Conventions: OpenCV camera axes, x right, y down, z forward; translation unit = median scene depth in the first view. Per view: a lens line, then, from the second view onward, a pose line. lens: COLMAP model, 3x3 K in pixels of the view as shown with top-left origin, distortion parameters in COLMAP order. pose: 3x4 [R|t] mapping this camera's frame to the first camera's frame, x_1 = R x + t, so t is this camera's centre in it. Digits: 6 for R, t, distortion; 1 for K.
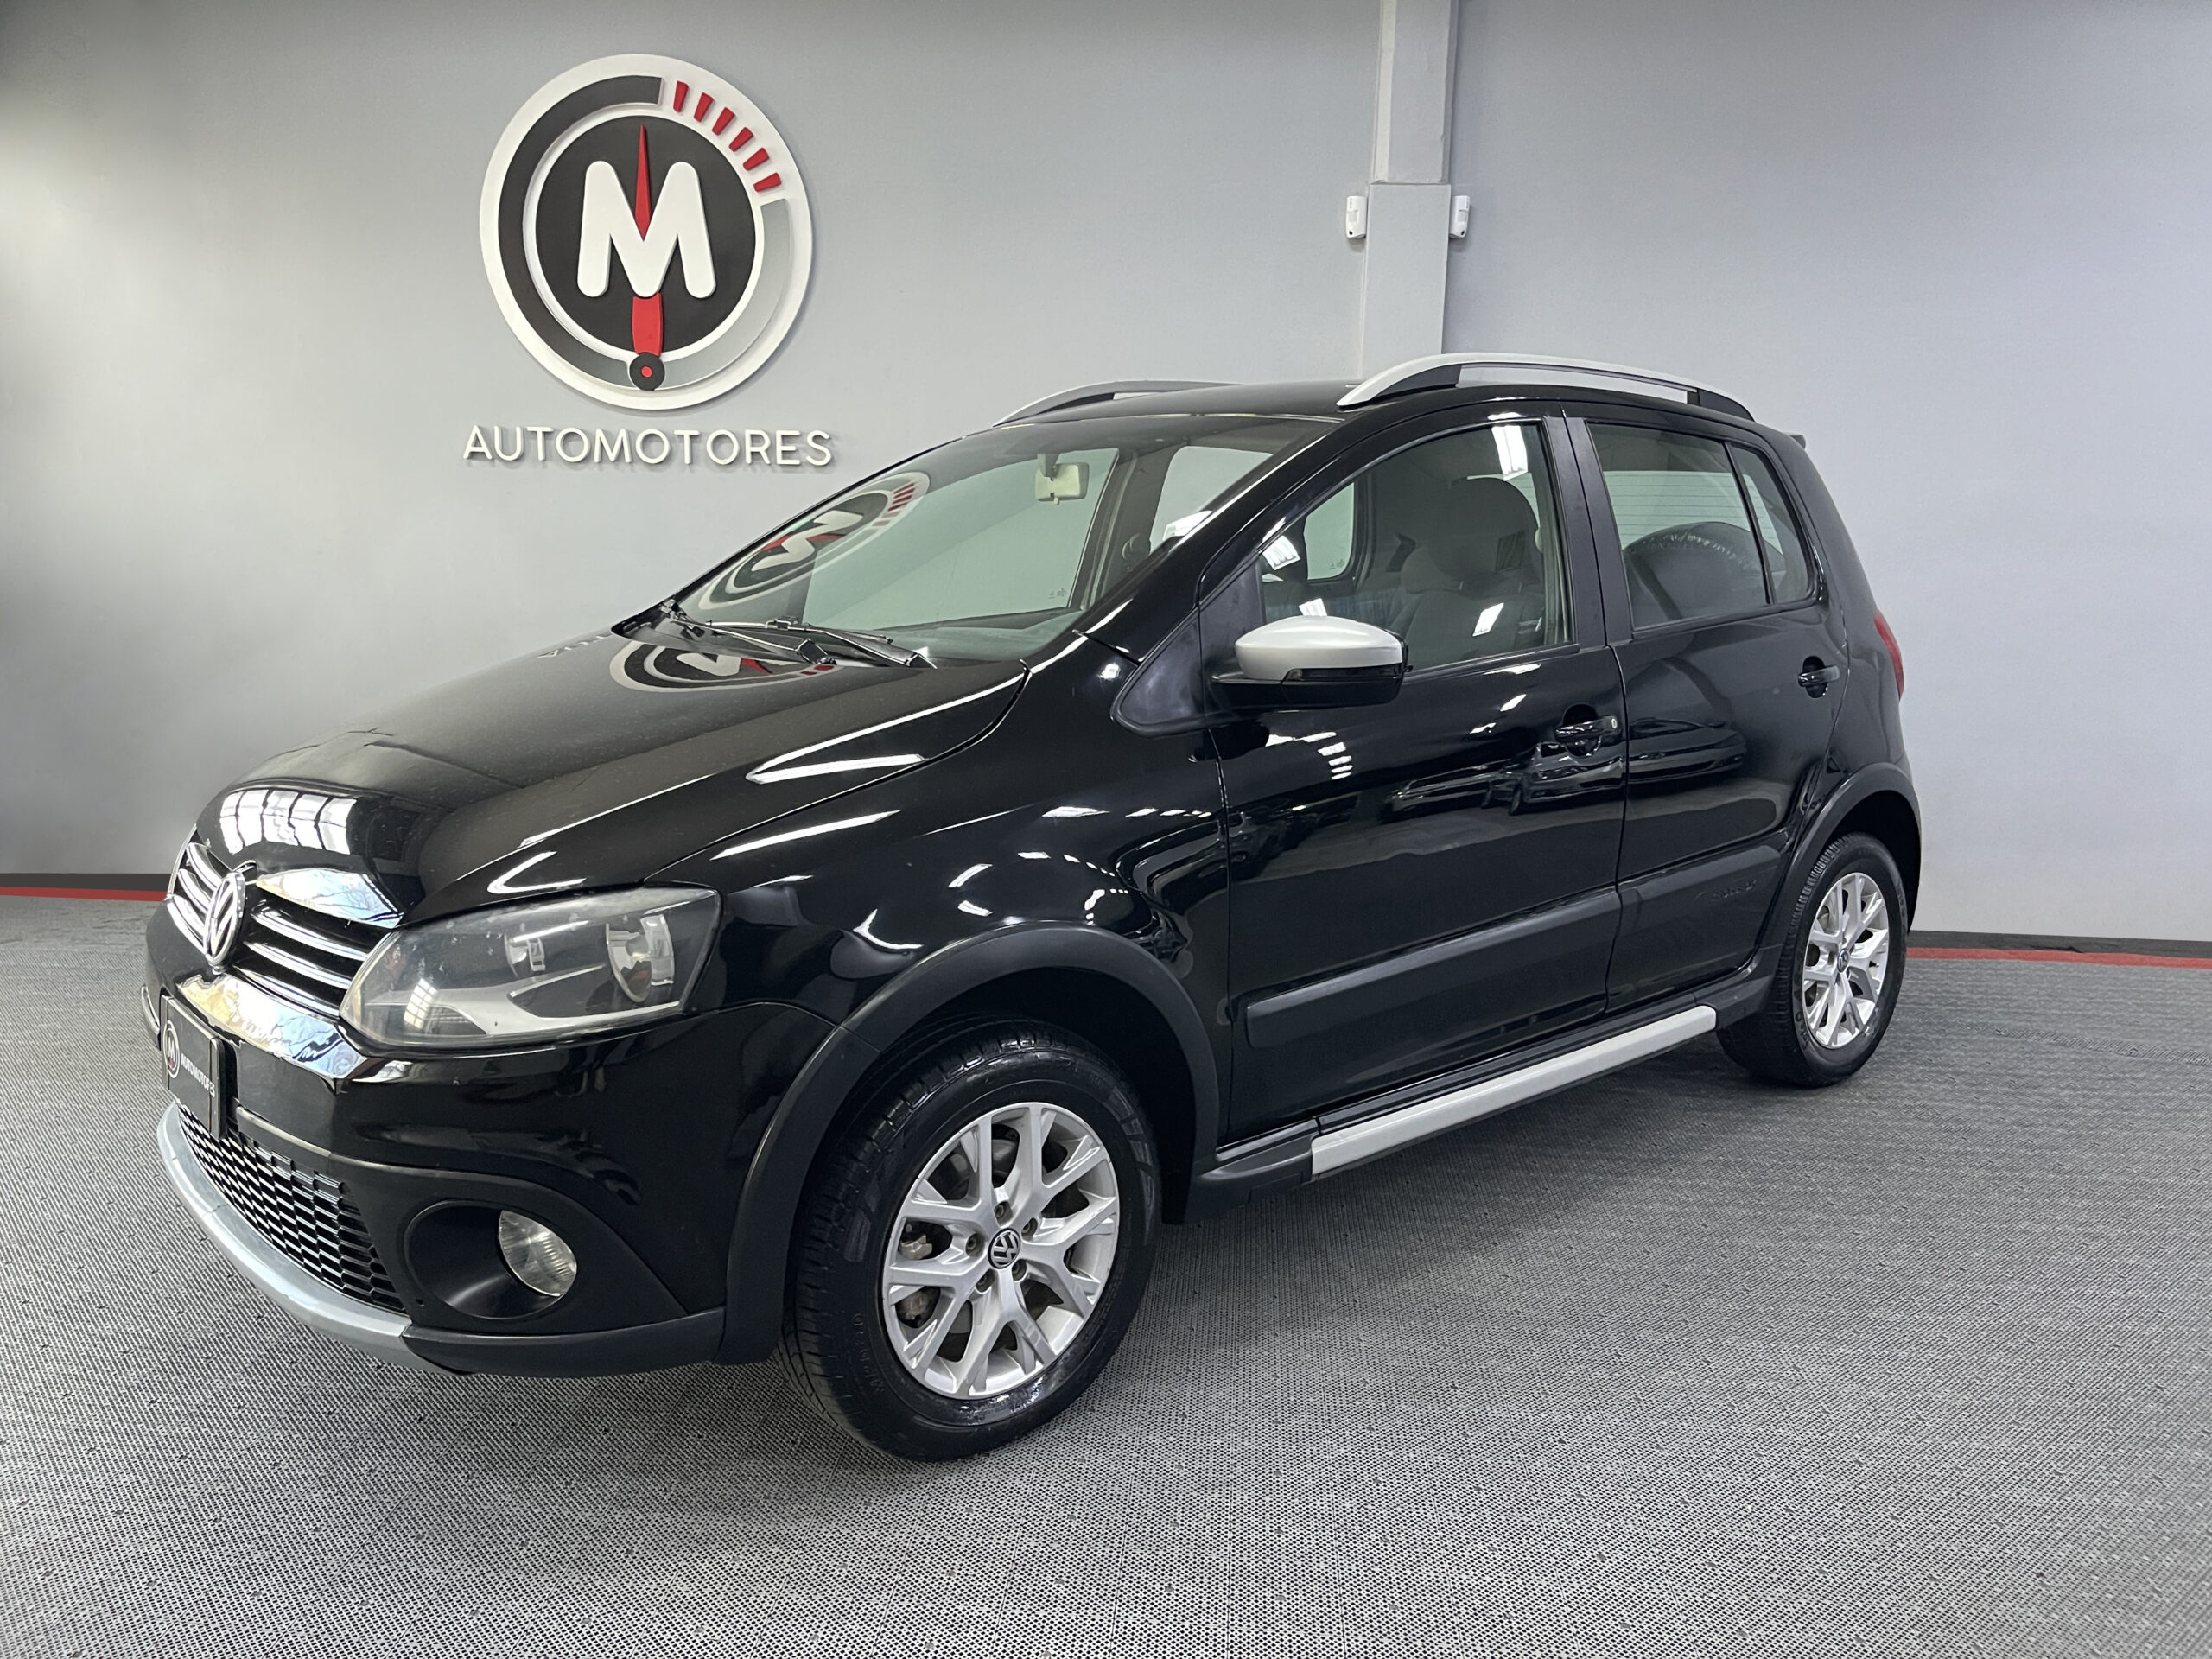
lens RADIAL K [[1665.1, 0, 1066.5], [0, 1665.1, 835.2], [0, 0, 1]] dist [0.034356, -0.064056]
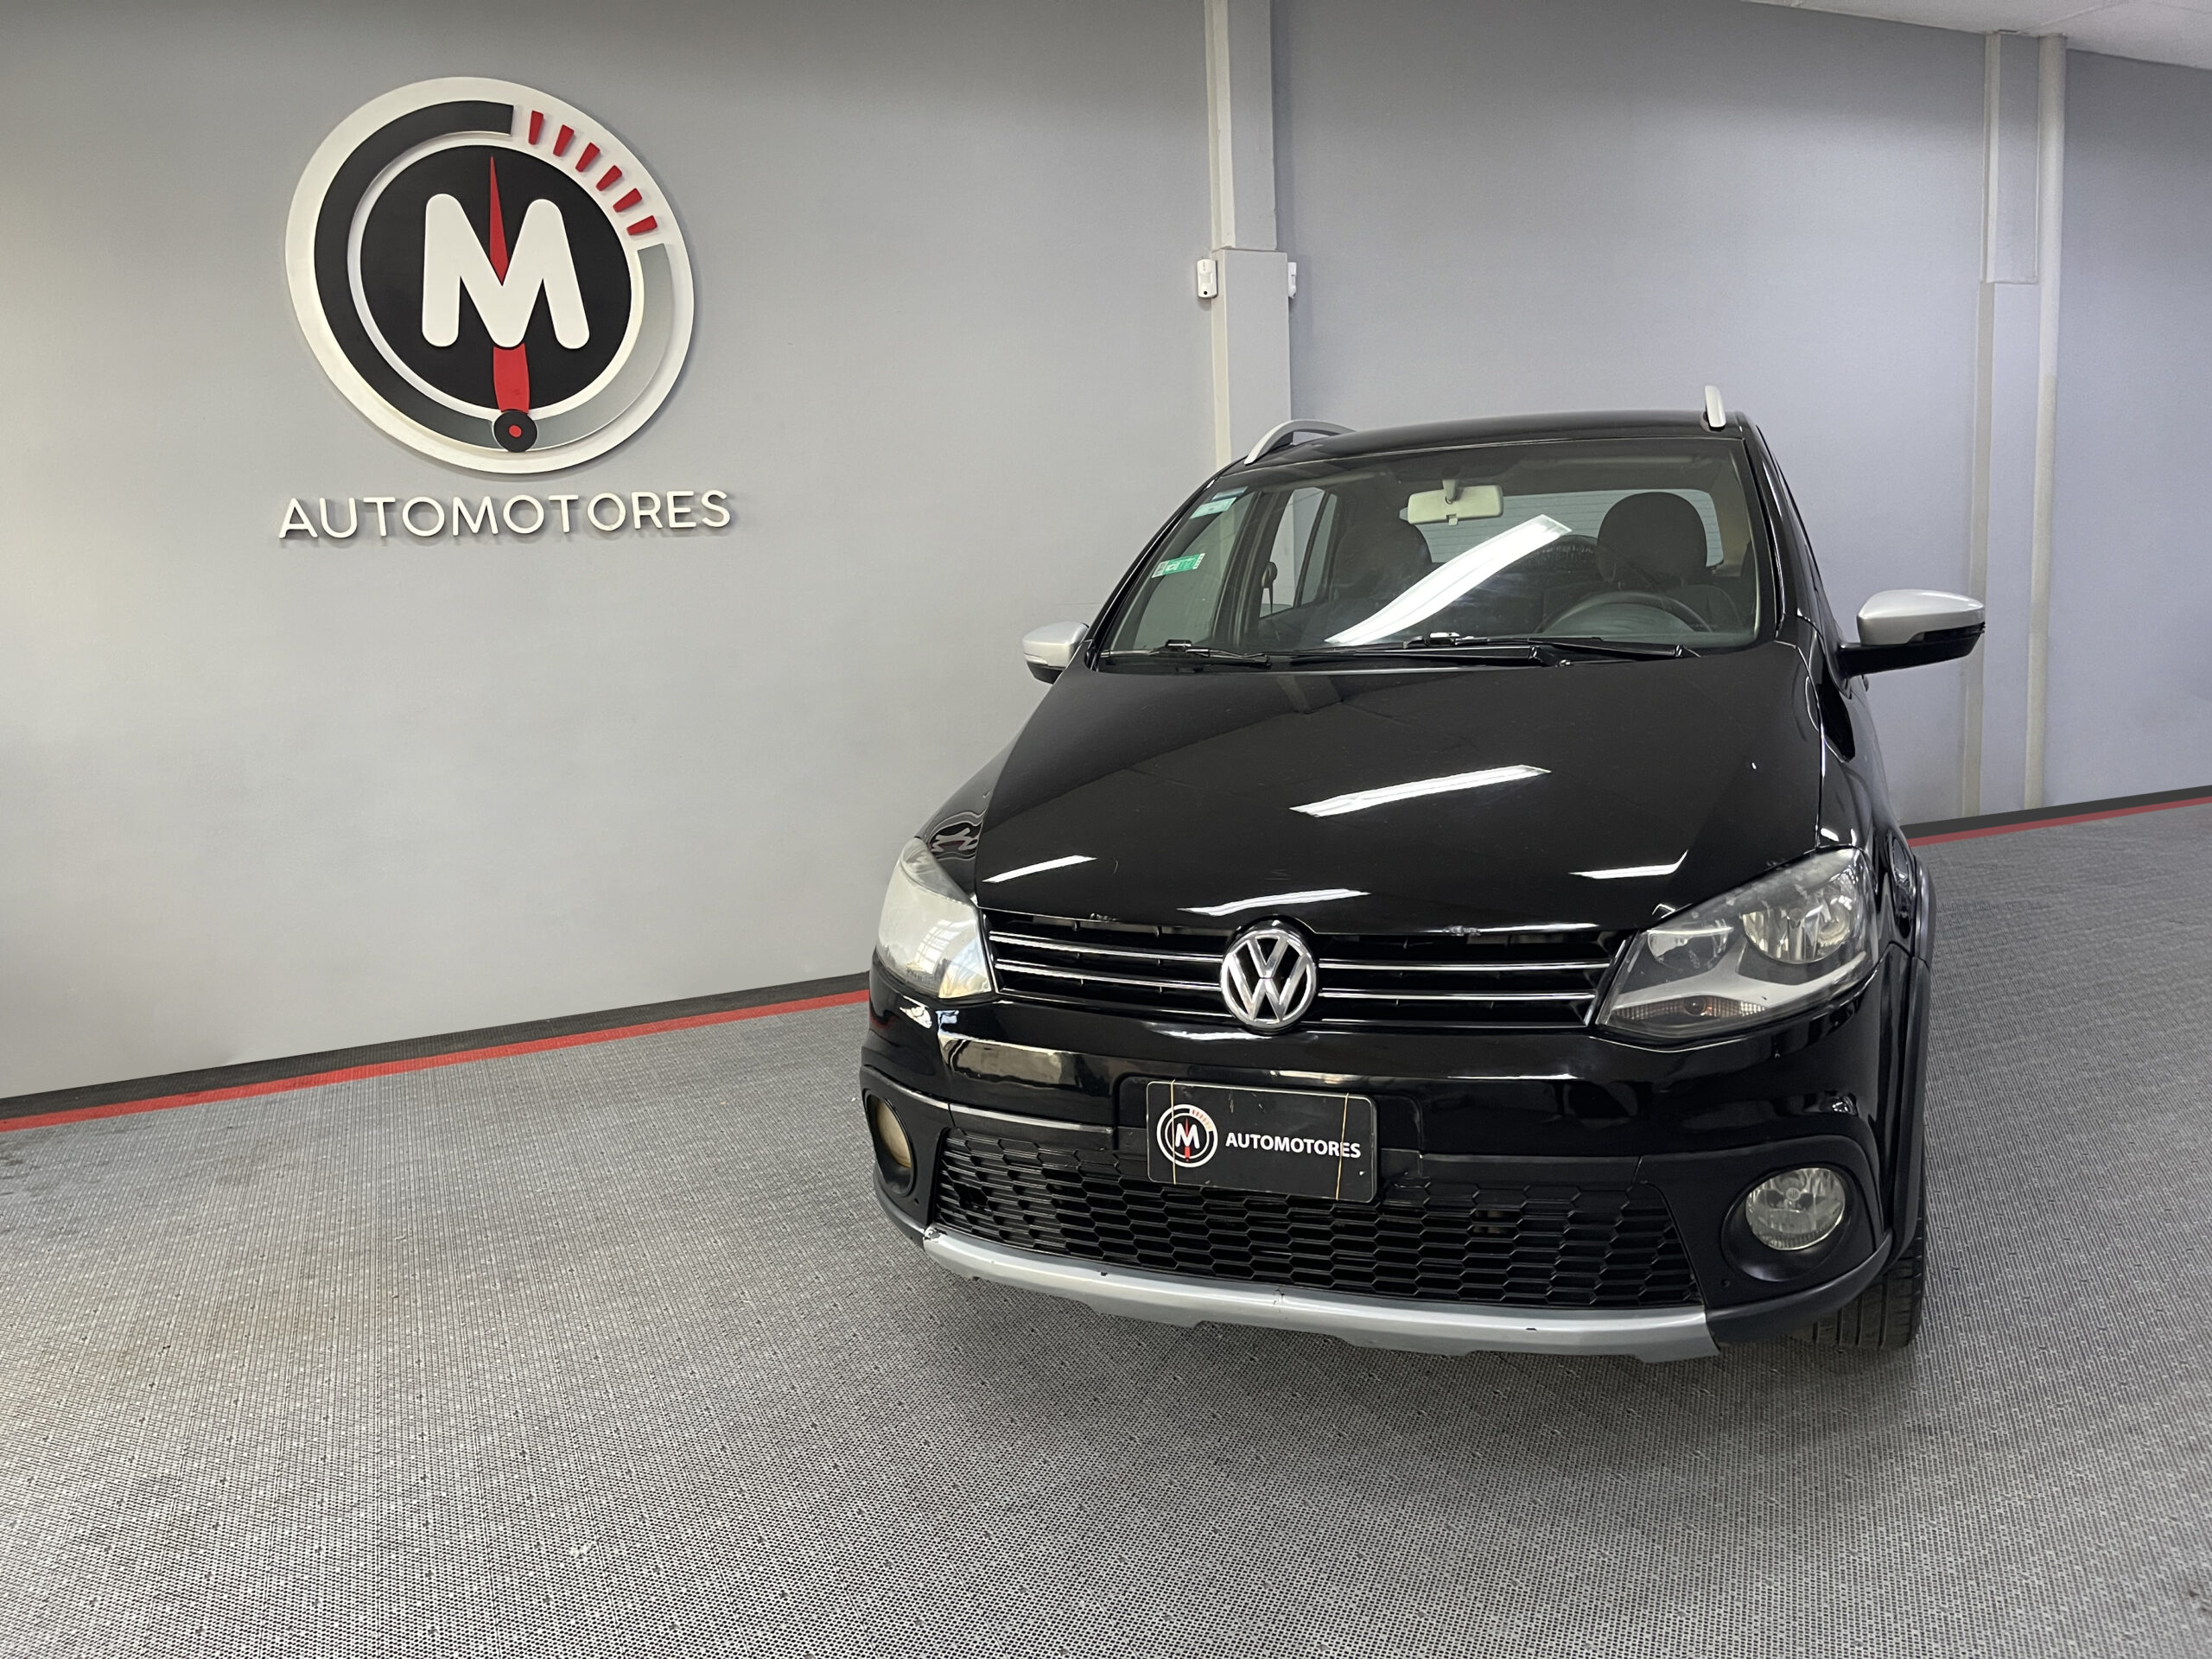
lens RADIAL K [[1665.1, 0, 1113.0], [0, 1665.1, 828.1], [0, 0, 1]] dist [0.034356, -0.064056]
pose [[0.877467, -0.127067, 0.462500, -0.418849], [0.147245, 0.989071, -0.007620, -0.016210], [-0.456477, 0.074787, 0.886587, 0.088087]]
